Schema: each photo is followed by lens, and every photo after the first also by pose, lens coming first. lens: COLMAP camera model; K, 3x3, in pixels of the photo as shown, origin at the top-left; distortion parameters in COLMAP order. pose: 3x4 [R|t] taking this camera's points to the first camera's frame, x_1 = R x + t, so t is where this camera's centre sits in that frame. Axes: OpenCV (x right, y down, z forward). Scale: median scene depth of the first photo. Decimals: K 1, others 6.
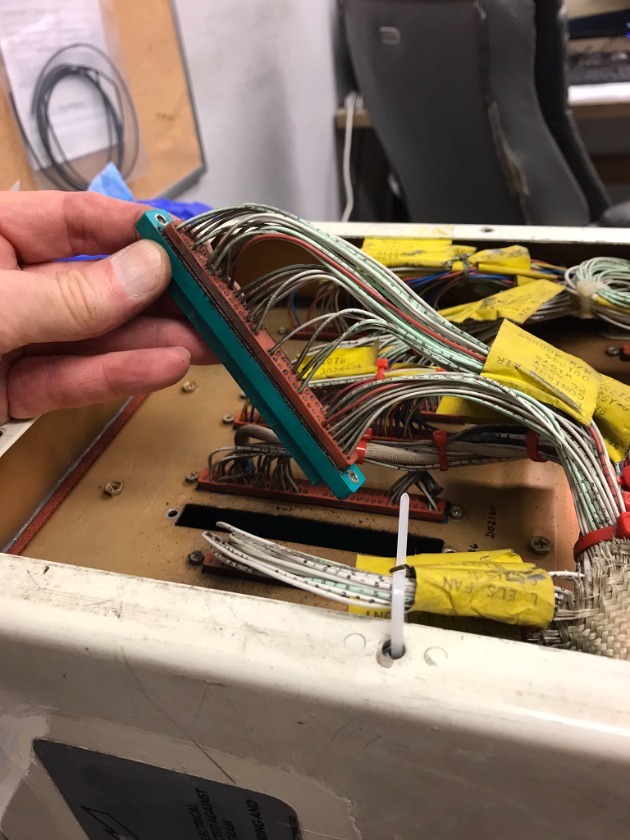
lens RADIAL K [[689.2, 0, 315.0], [0, 689.2, 420.0], [0, 0, 1]] dist [0.007877, 0.005363]
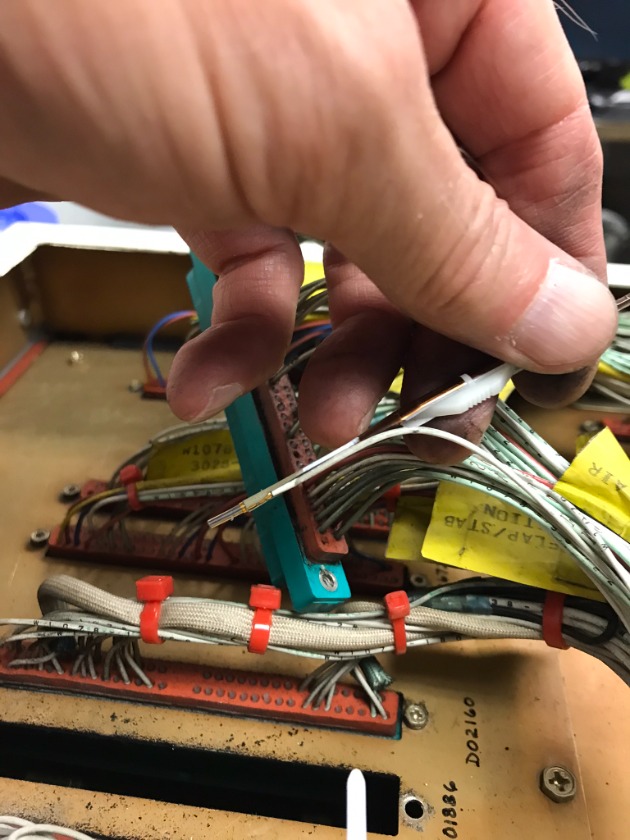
lens RADIAL K [[681.0, 0, 315.0], [0, 681.0, 420.0], [0, 0, 1]] dist [-0.006961, 0.001320]
pose [[0.982979, 0.009869, 0.183453, 0.004197], [-0.006636, 0.999812, -0.018233, -0.087744], [-0.183599, 0.016705, 0.982859, 0.320320]]
